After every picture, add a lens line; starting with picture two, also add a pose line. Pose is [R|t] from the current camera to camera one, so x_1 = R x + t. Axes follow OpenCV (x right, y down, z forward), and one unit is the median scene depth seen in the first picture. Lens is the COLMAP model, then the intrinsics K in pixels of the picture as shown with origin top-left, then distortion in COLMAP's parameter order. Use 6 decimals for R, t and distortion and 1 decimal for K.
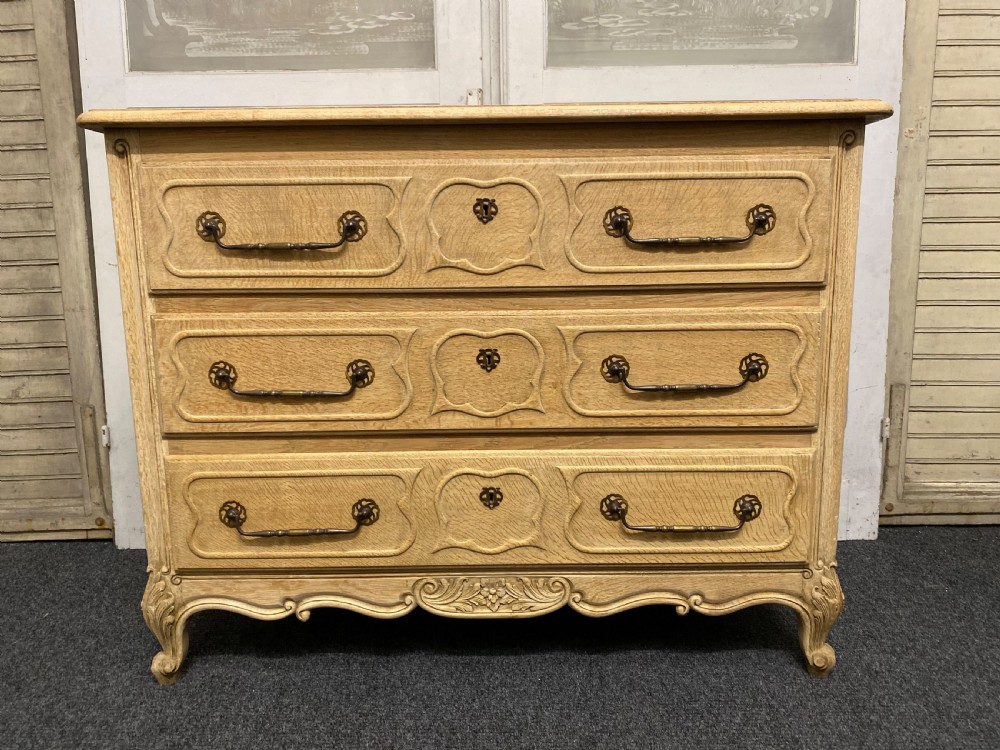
lens RADIAL K [[772.8, 0, 500.2], [0, 772.8, 369.8], [0, 0, 1]] dist [0.012428, 0.005265]
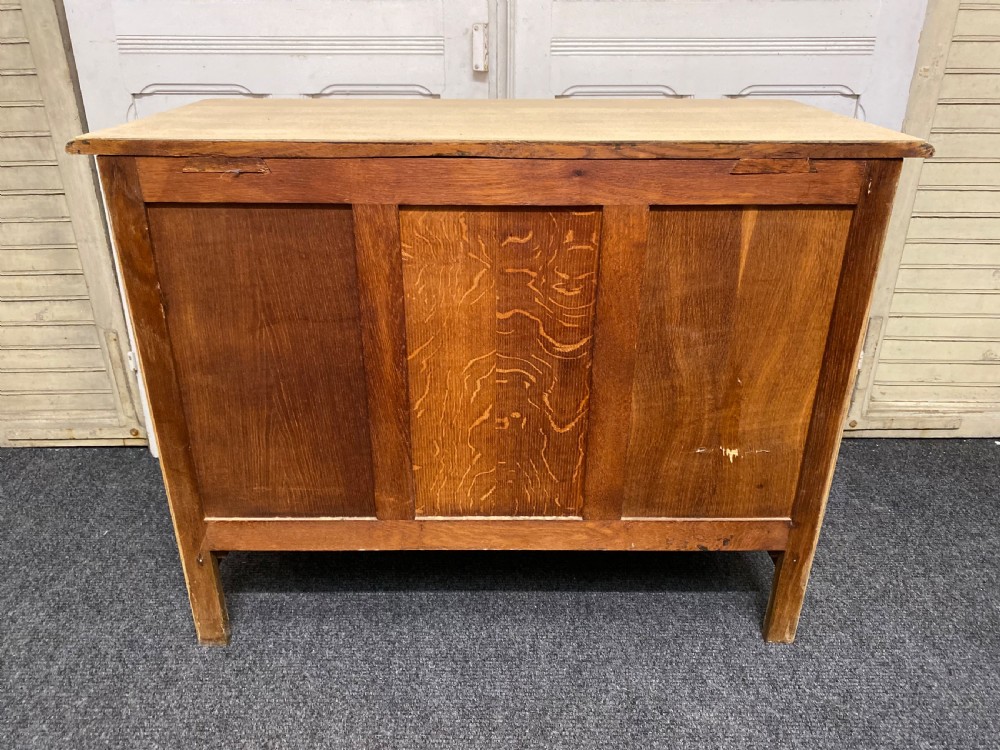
lens RADIAL K [[772.8, 0, 496.3], [0, 772.8, 374.1], [0, 0, 1]] dist [0.012428, 0.005265]
pose [[0.999888, 0.008431, 0.012356, -0.029905], [-0.011445, 0.963056, 0.269058, -0.285567], [-0.009631, -0.269169, 0.963045, -0.057666]]
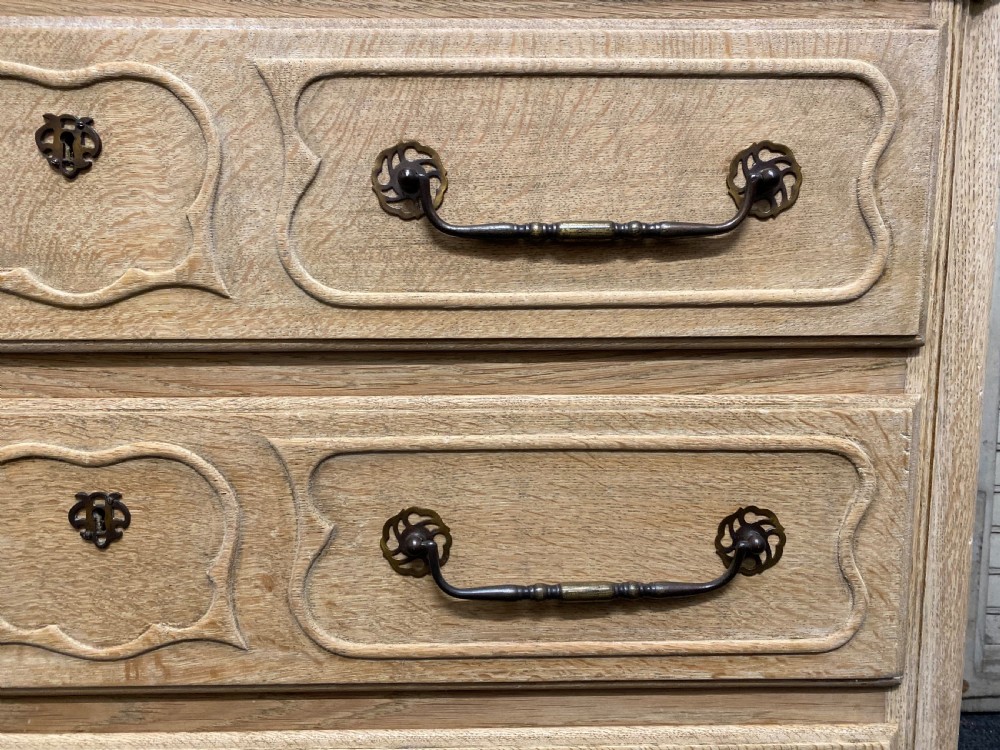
lens RADIAL K [[772.8, 0, 504.9], [0, 772.8, 380.2], [0, 0, 1]] dist [0.012428, 0.005265]
pose [[0.999680, 0.007531, 0.024141, 0.181860], [-0.006180, 0.998438, -0.055537, -0.063286], [-0.024522, 0.055370, 0.998165, 0.572340]]
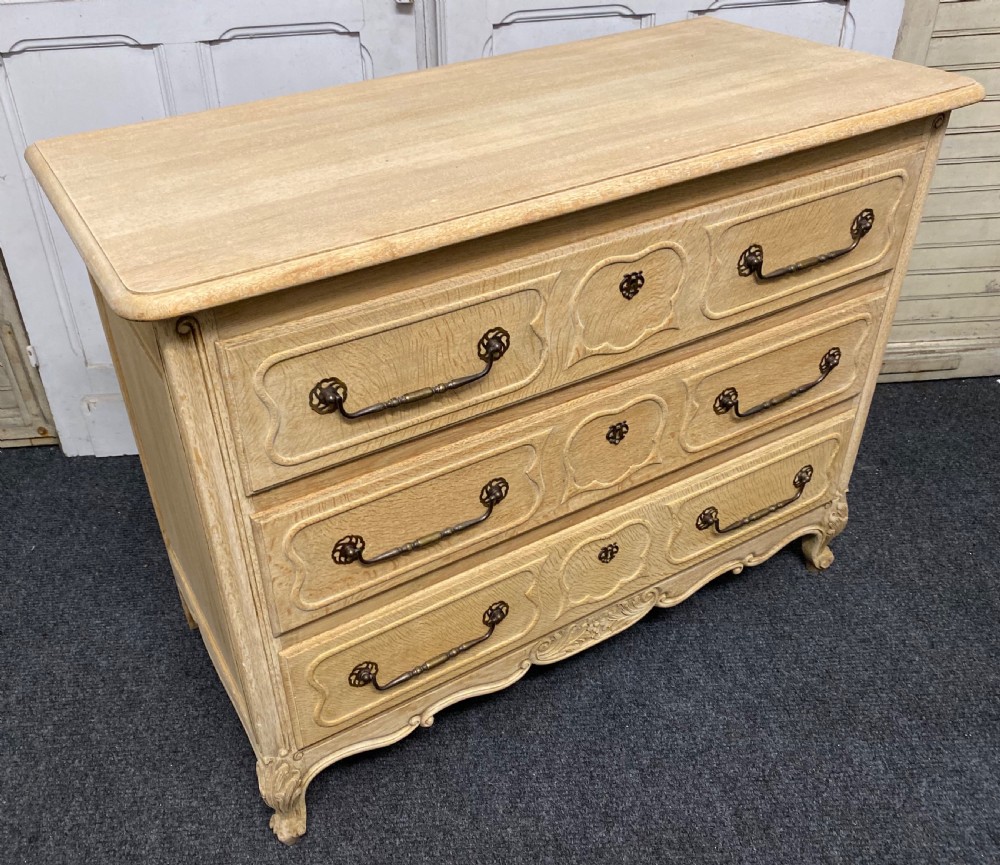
lens RADIAL K [[926.8, 0, 426.1], [0, 926.8, 422.0], [0, 0, 1]] dist [0.015098, 0.000000]
pose [[0.998376, -0.055423, 0.013182, -0.067586], [0.044995, 0.909063, 0.414222, -0.438185], [-0.034941, -0.412956, 0.910080, -0.135512]]
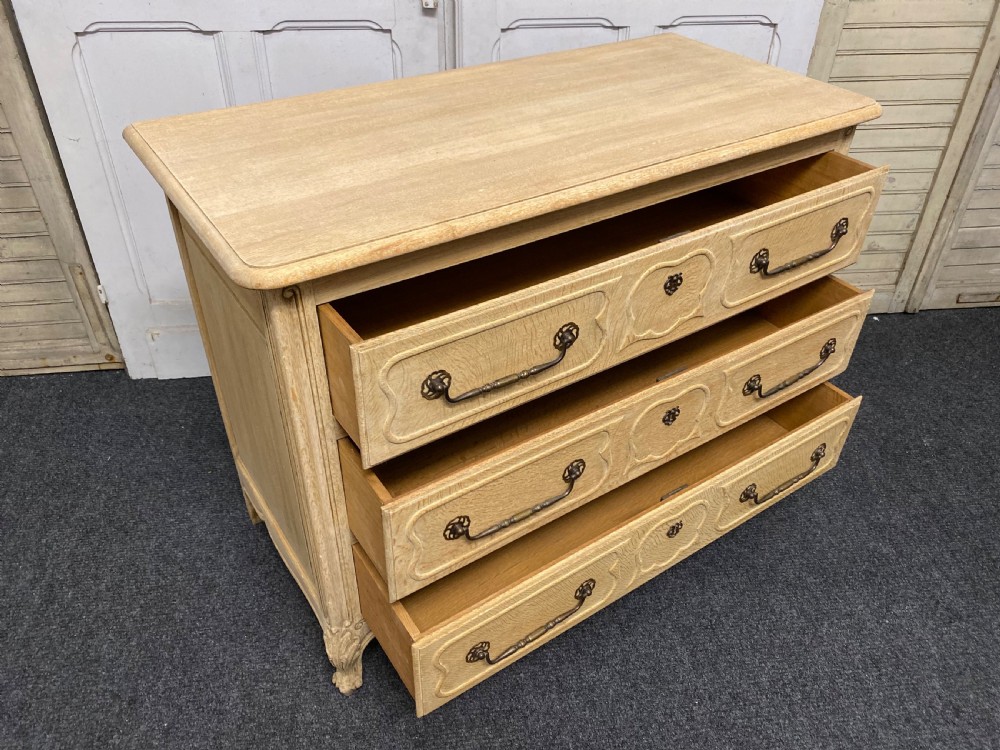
lens RADIAL K [[772.8, 0, 500.5], [0, 772.8, 369.3], [0, 0, 1]] dist [0.012428, 0.005265]
pose [[0.989887, -0.058789, 0.129105, -0.141266], [-0.006411, 0.890619, 0.454705, -0.490905], [-0.141715, -0.450934, 0.881235, -0.162318]]
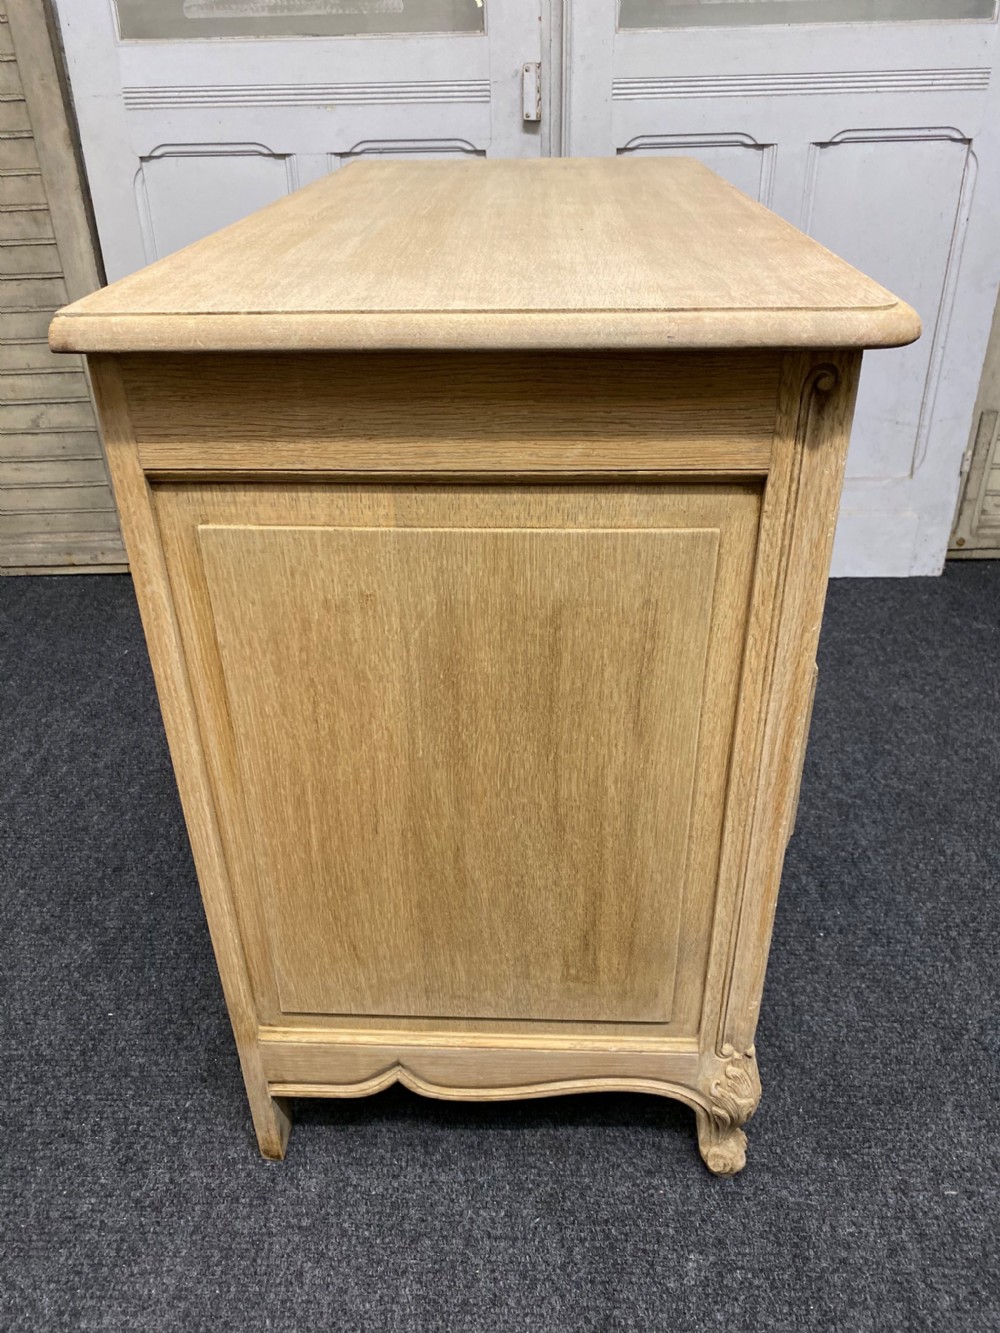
lens RADIAL K [[1030.1, 0, 488.6], [0, 1030.1, 657.5], [0, 0, 1]] dist [0.012428, 0.005265]
pose [[0.999731, 0.003164, -0.022997, -0.073471], [0.004930, 0.939133, 0.343517, -0.200503], [0.022684, -0.343538, 0.938865, -0.394248]]
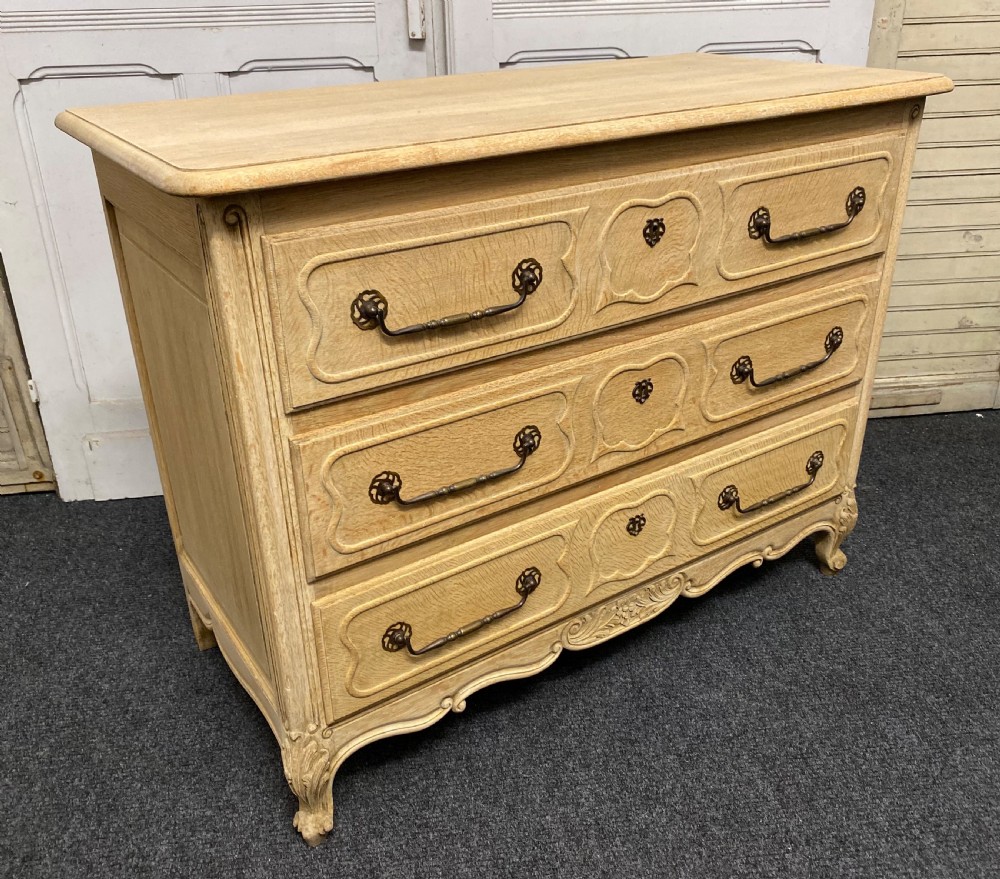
lens RADIAL K [[925.3, 0, 488.3], [0, 925.3, 429.9], [0, 0, 1]] dist [0.016975, 0.000000]
pose [[0.992361, -0.066870, 0.103674, -0.129924], [0.034778, 0.957908, 0.284960, -0.251927], [-0.118365, -0.279177, 0.952916, -0.206076]]
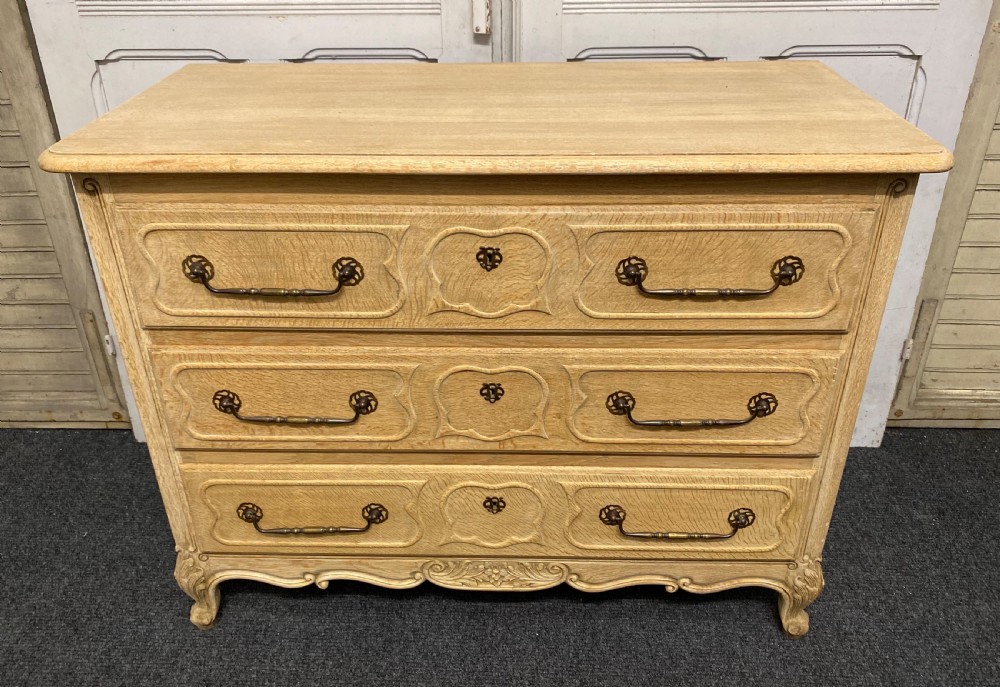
lens RADIAL K [[822.0, 0, 492.0], [0, 822.0, 344.4], [0, 0, 1]] dist [0.021716, -0.009452]
pose [[0.999562, 0.014755, -0.025660, 0.010349], [-0.004944, 0.937949, 0.346738, -0.425594], [0.029184, -0.346459, 0.937611, 0.035905]]
